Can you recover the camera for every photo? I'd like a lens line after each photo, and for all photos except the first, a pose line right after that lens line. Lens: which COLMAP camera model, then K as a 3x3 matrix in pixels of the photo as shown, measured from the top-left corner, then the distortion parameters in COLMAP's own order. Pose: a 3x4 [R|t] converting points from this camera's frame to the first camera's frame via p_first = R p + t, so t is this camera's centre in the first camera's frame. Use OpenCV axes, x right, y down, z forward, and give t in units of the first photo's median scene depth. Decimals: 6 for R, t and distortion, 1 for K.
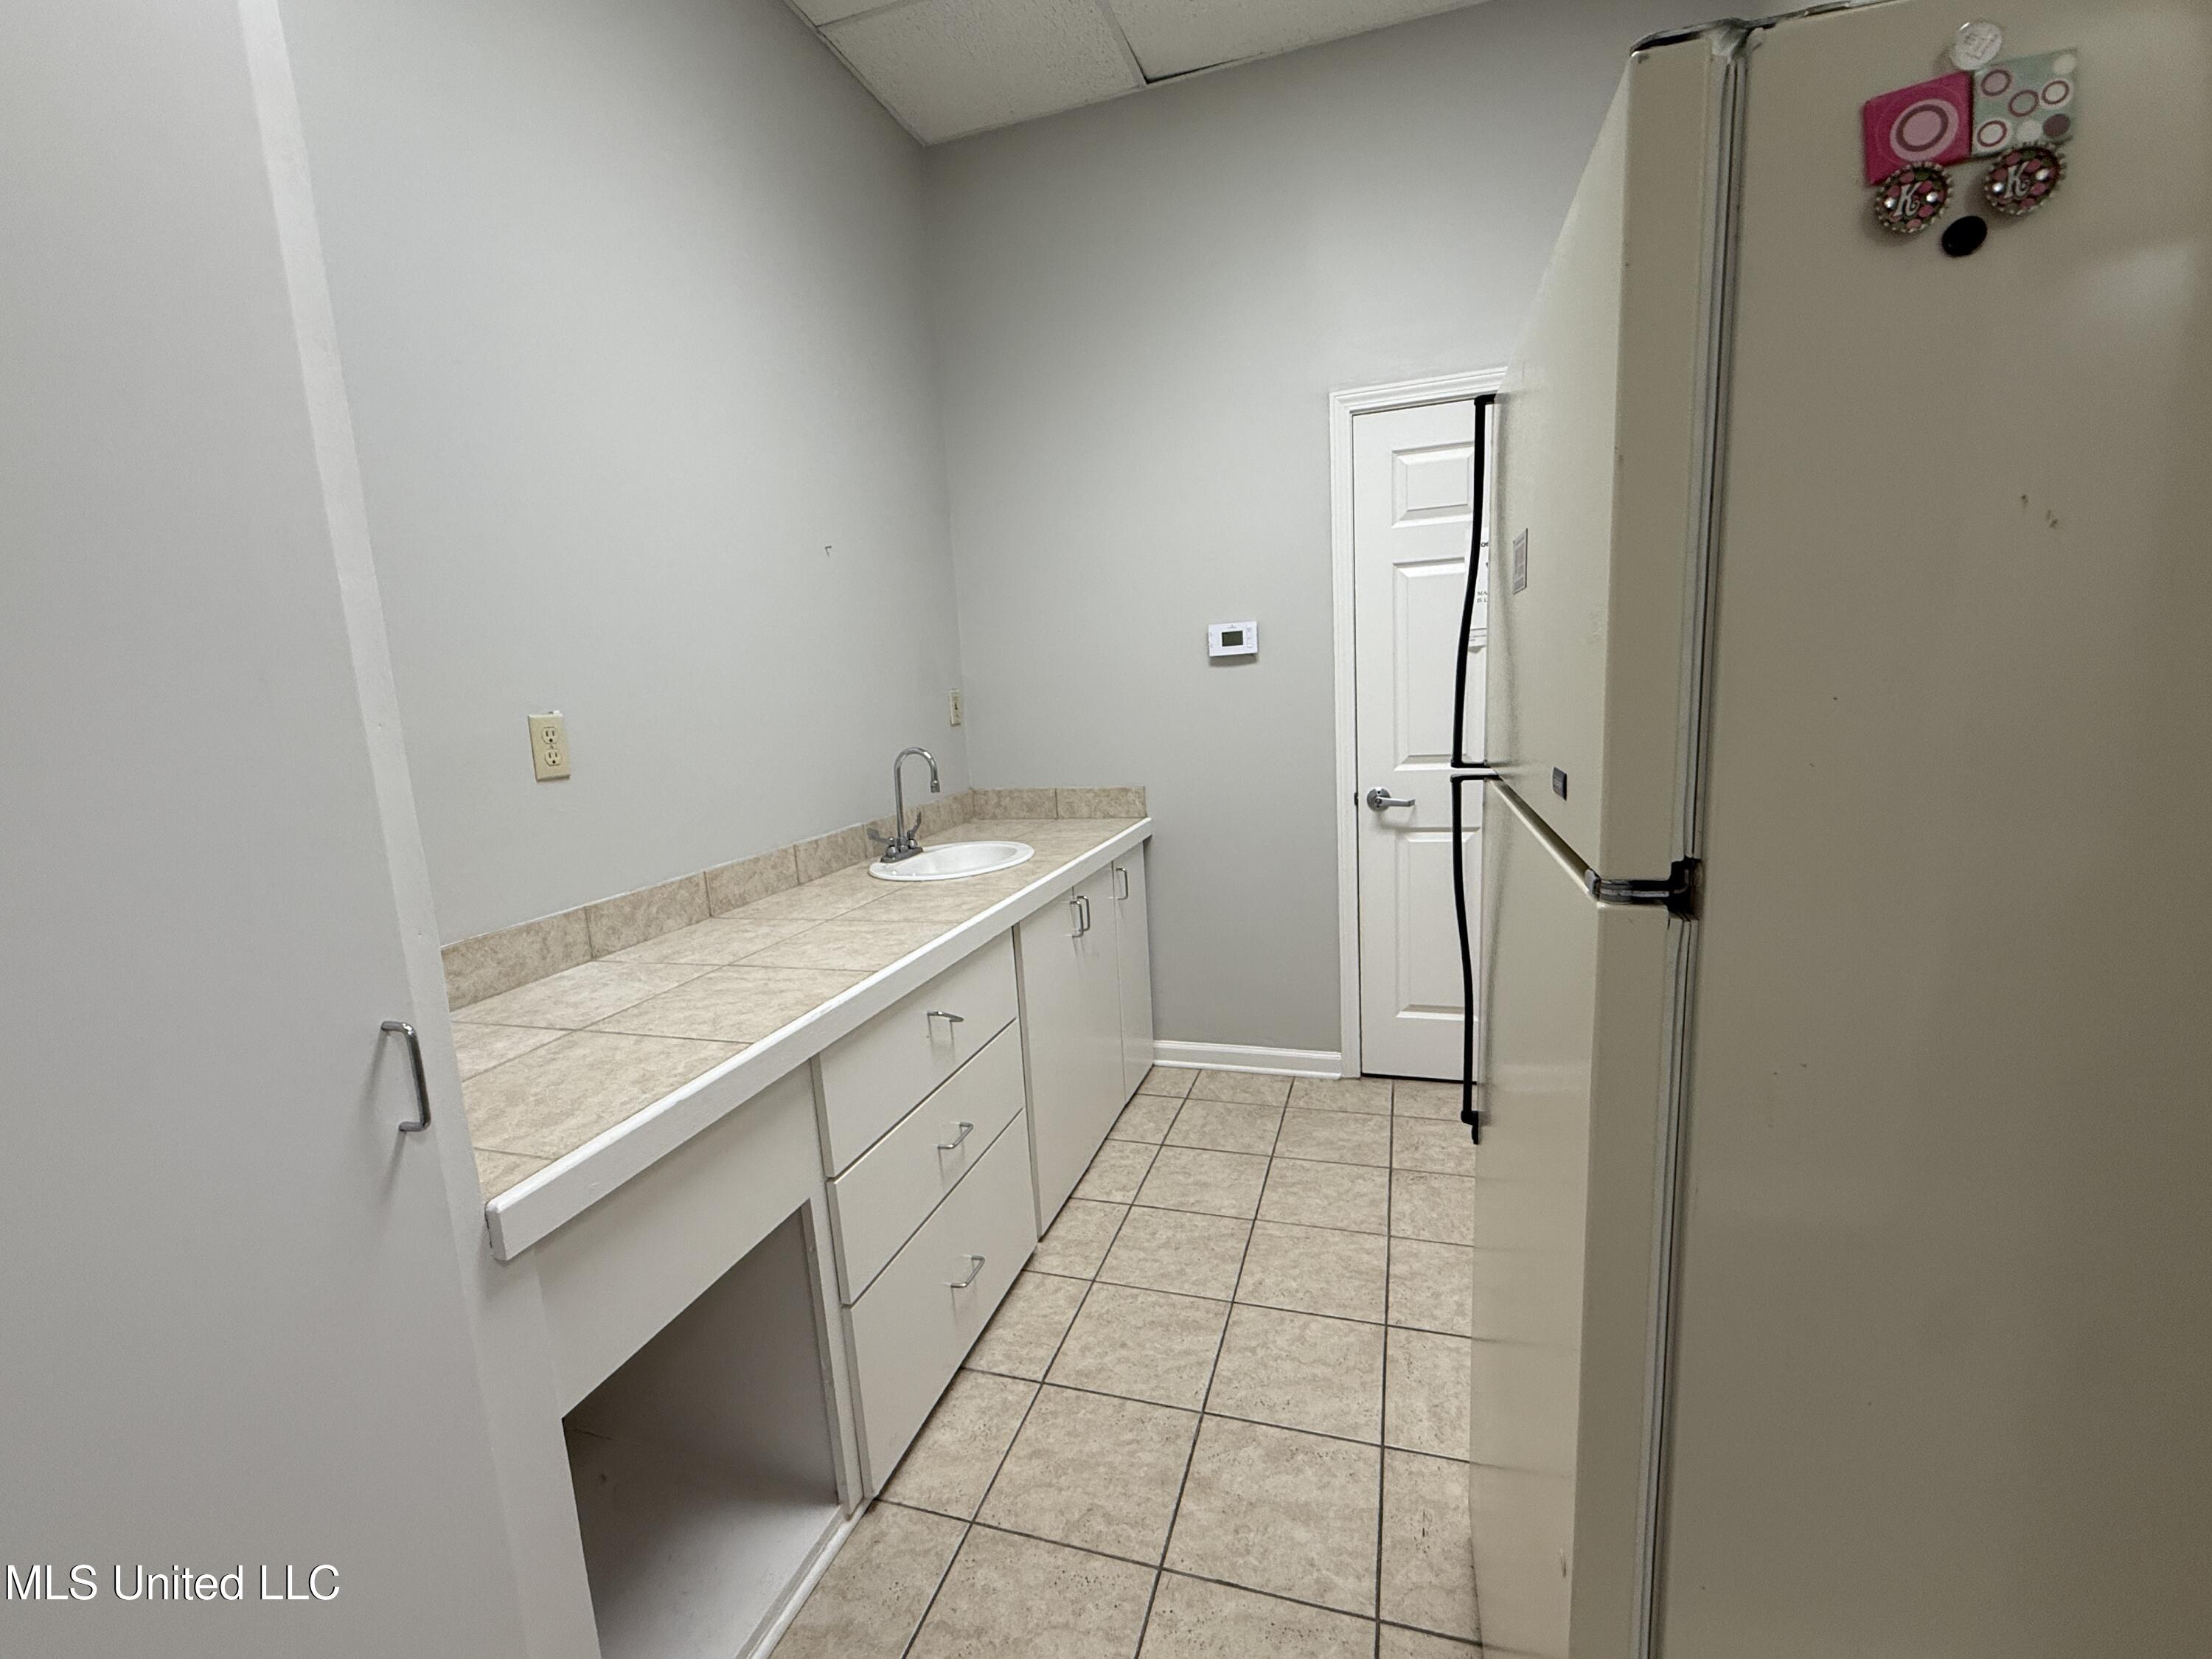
lens RADIAL K [[928.9, 0, 1108.7], [0, 928.9, 833.6], [0, 0, 1]] dist [-0.001496, 0.000155]
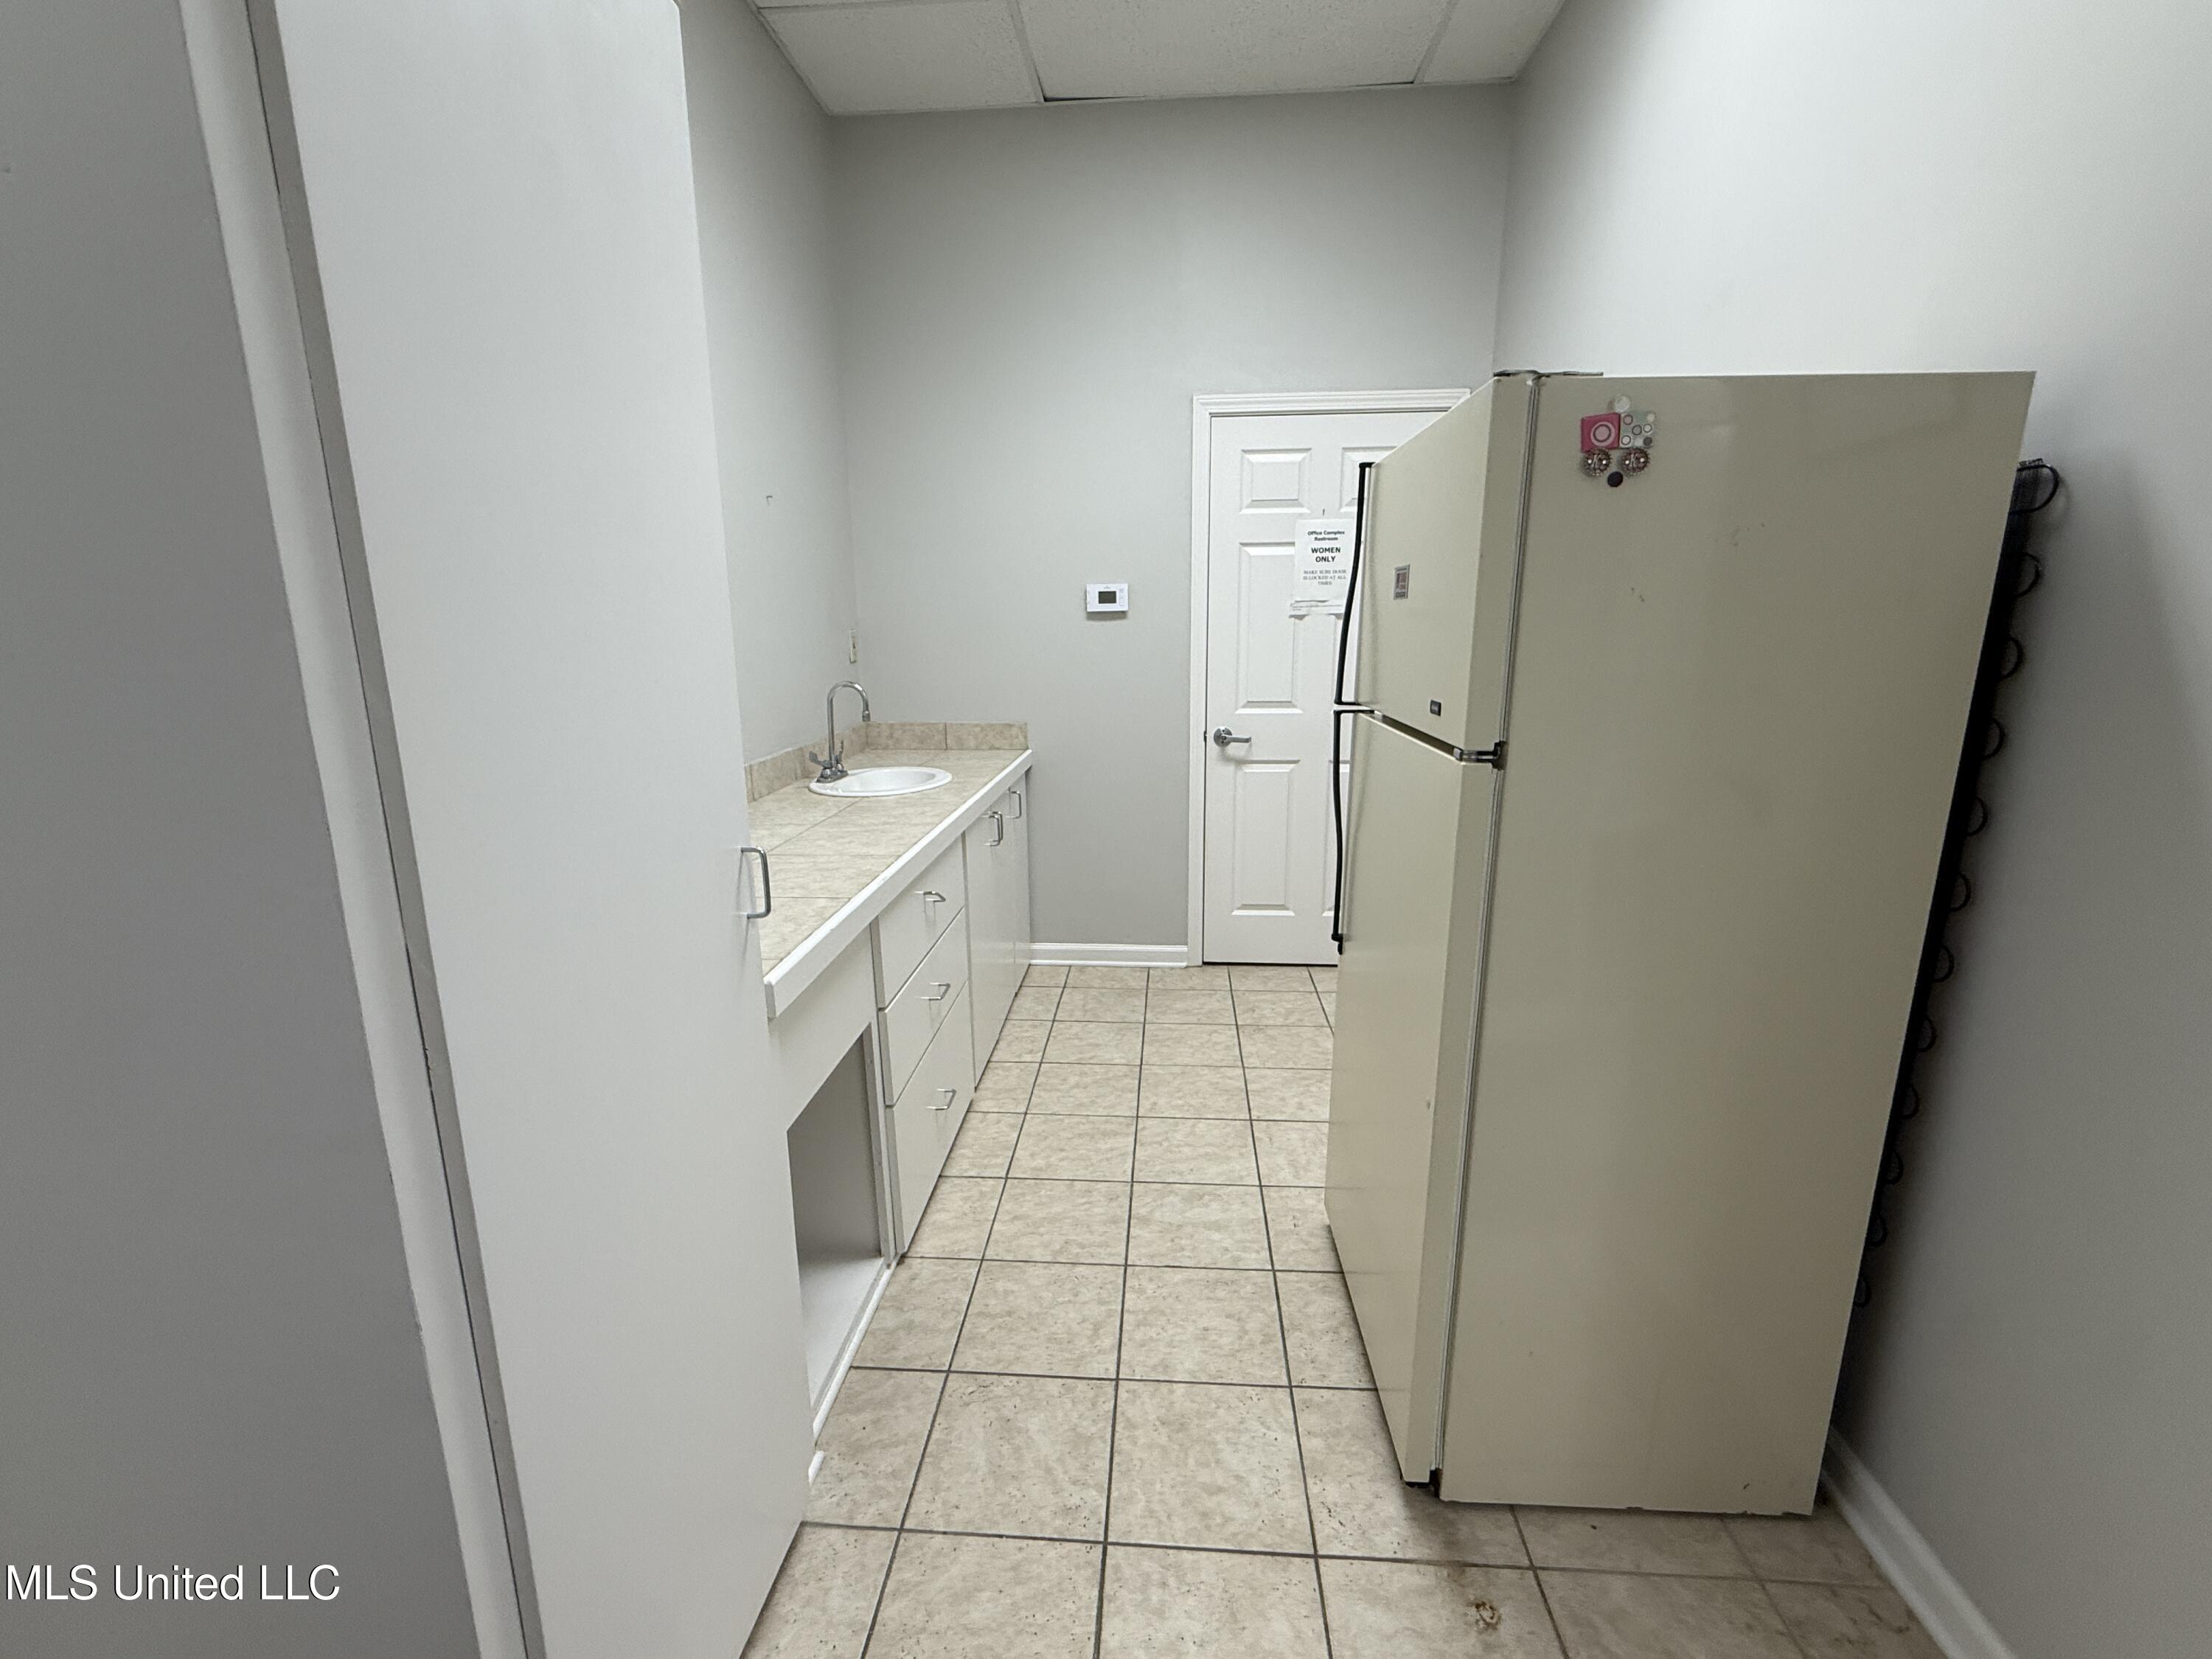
lens RADIAL K [[956.4, 0, 1105.2], [0, 956.4, 835.3], [0, 0, 1]] dist [-0.001252, -0.000185]
pose [[0.971018, -0.005559, 0.238944, -0.259722], [-0.007459, 0.998538, 0.053543, 0.042870], [-0.238892, -0.053774, 0.969556, -0.307587]]
